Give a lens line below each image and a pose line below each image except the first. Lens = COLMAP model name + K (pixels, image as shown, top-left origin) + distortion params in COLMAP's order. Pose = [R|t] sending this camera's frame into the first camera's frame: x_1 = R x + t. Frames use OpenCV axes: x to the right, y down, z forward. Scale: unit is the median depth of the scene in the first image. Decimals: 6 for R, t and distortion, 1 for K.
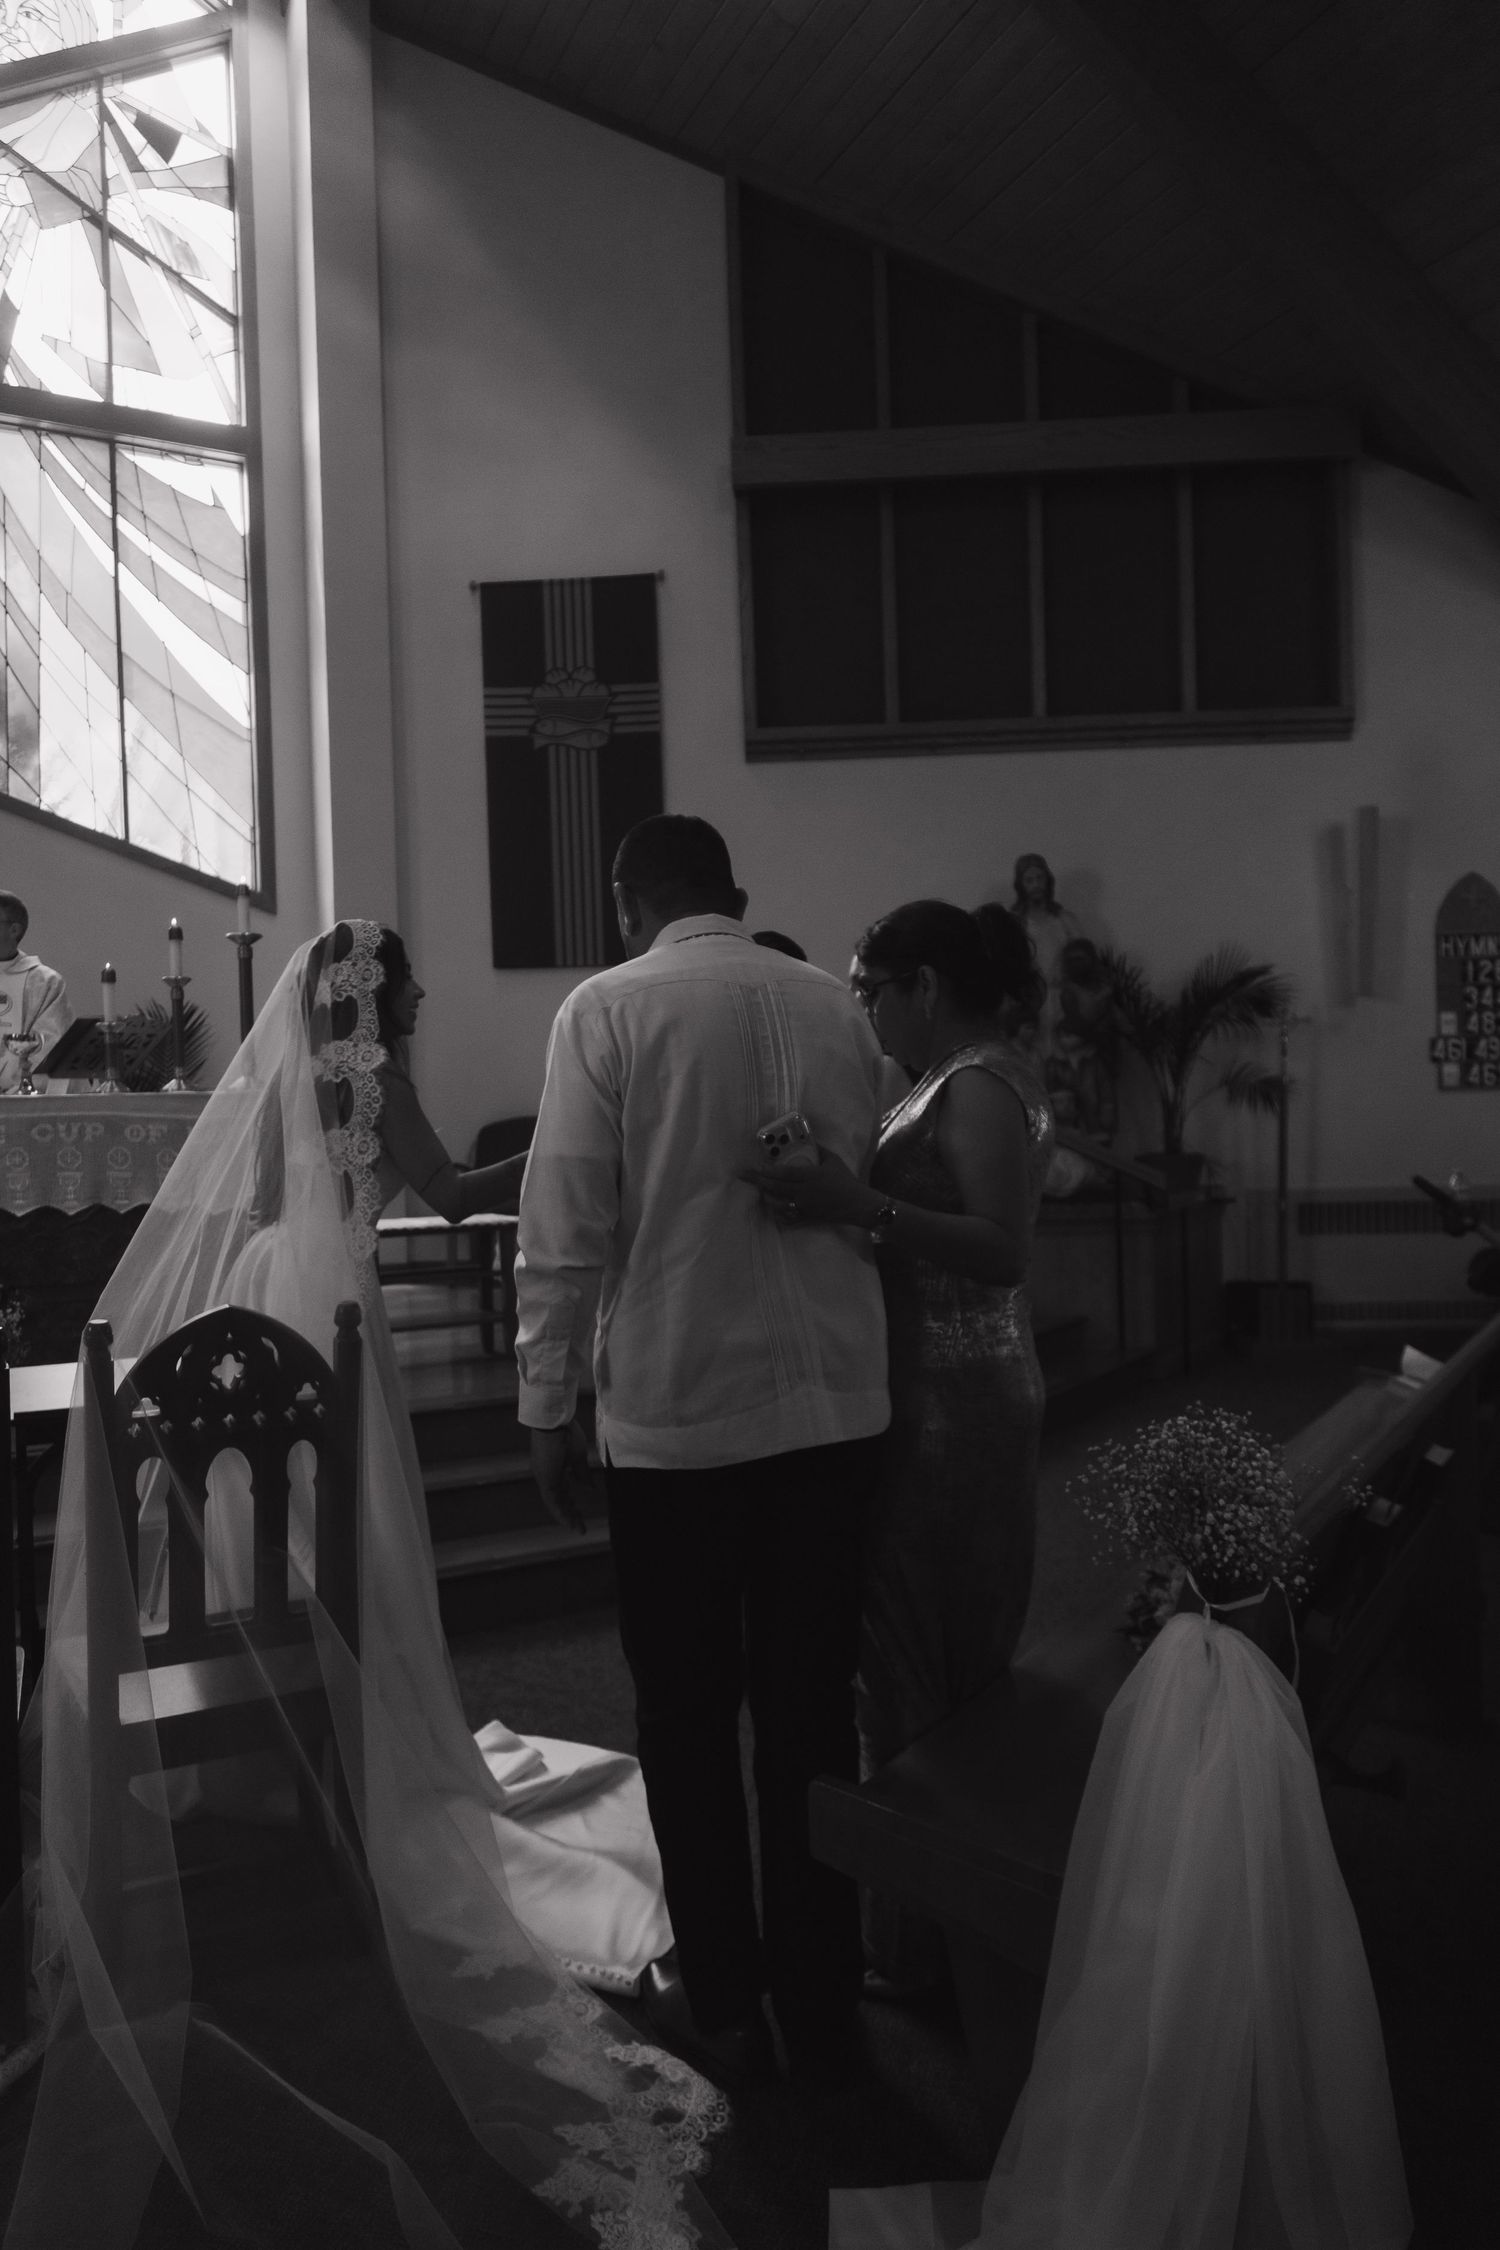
lens RADIAL K [[1458.0, 0, 738.4], [0, 1458.0, 1124.5], [0, 0, 1]] dist [-0.001030, 0.005081]
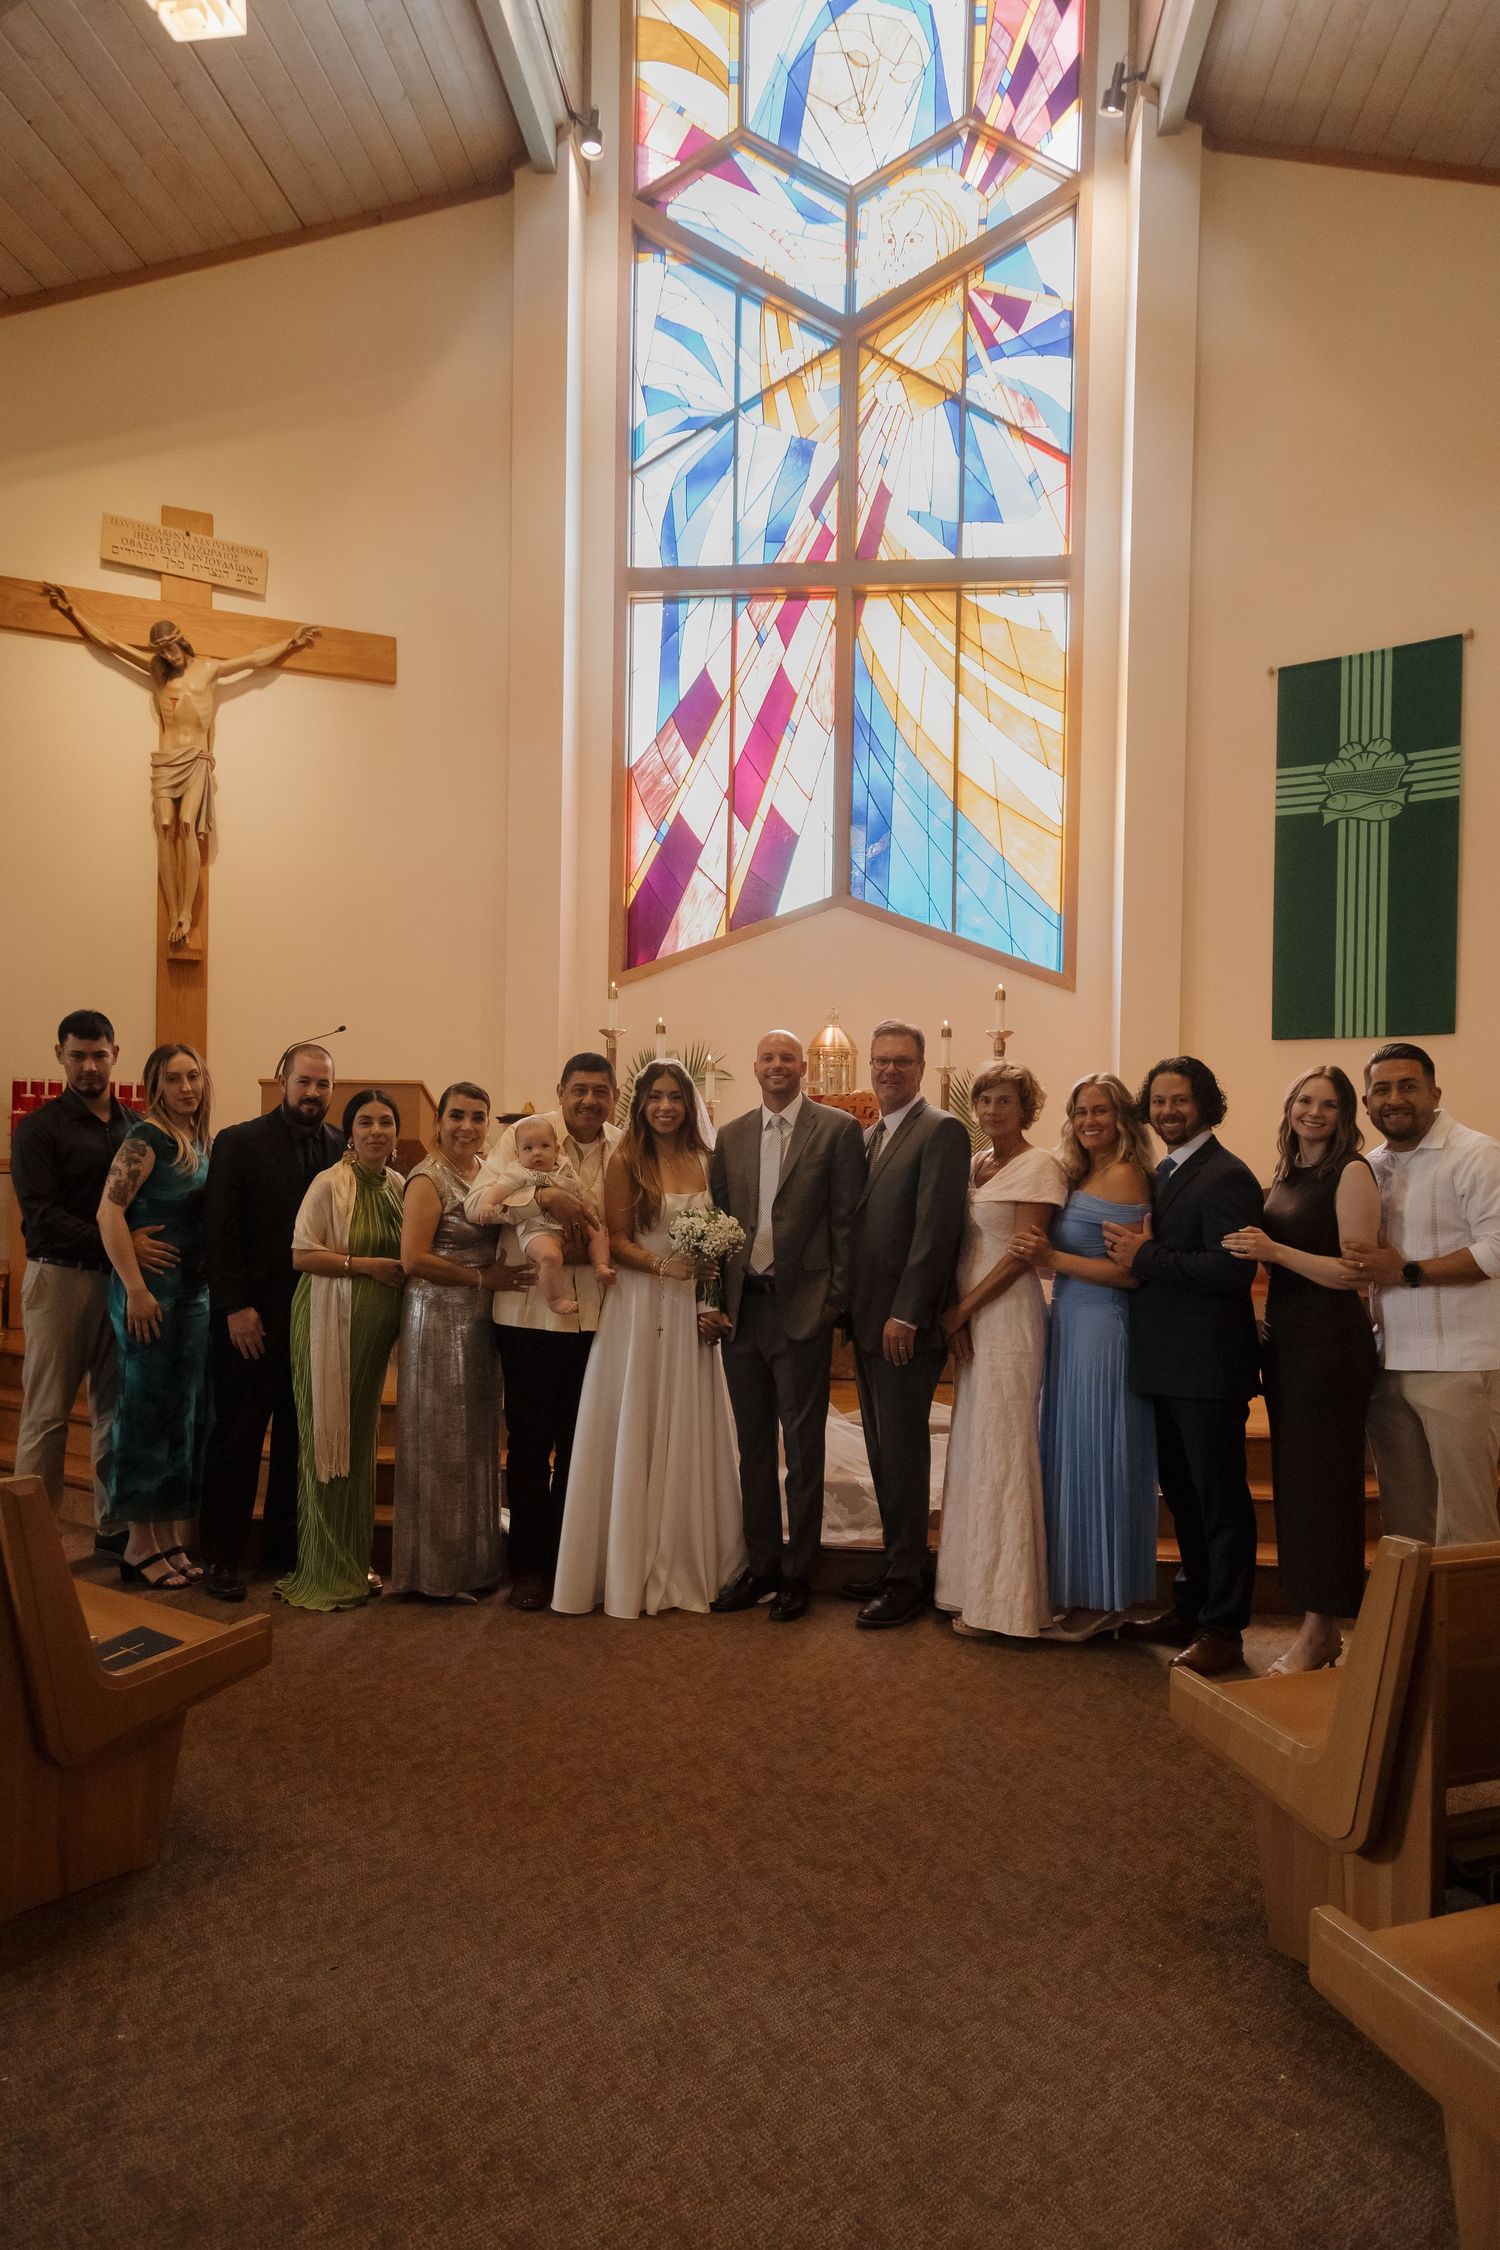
lens RADIAL K [[1599.7, 0, 735.7], [0, 1599.7, 1173.9], [0, 0, 1]] dist [0.026392, -0.003975]
pose [[0.834124, 0.046341, -0.549627, 0.147444], [-0.043385, 0.998889, 0.018377, -0.015939], [0.549868, 0.008517, 0.835208, -0.165904]]
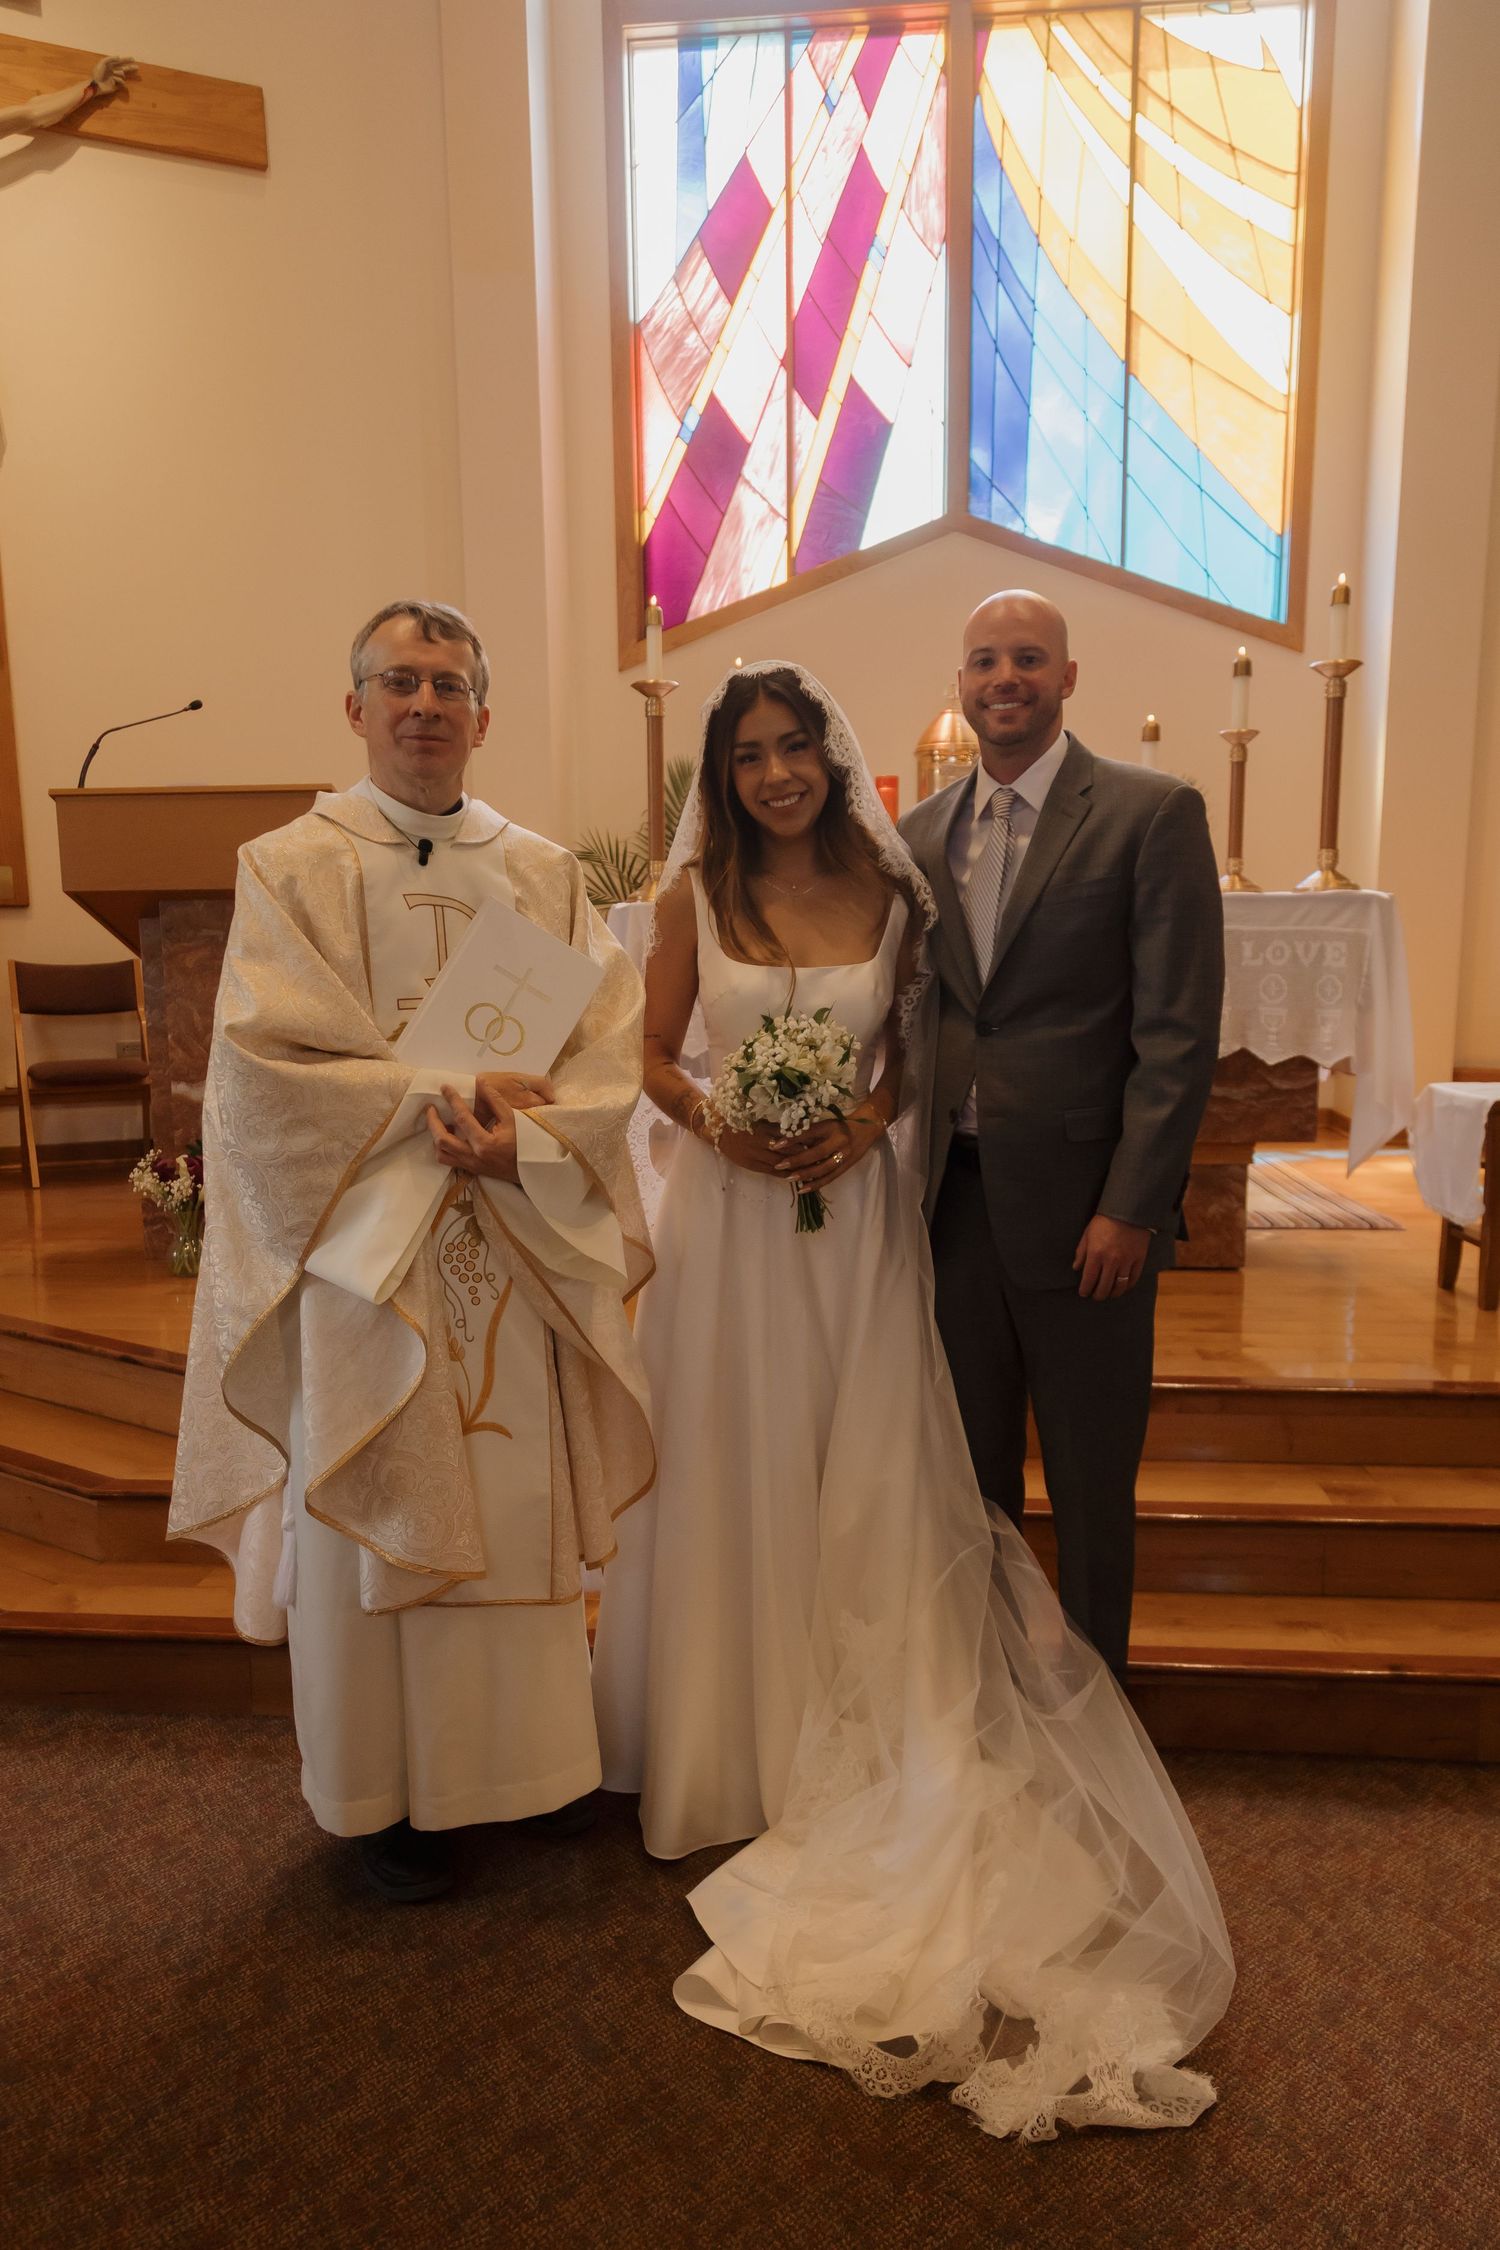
lens RADIAL K [[1599.7, 0, 758.0], [0, 1599.7, 1186.6], [0, 0, 1]] dist [0.026392, -0.003975]
pose [[0.846666, 0.103452, -0.521972, -0.092239], [-0.015901, 0.985400, 0.169510, -0.005749], [0.531887, -0.135218, 0.835950, 0.109466]]
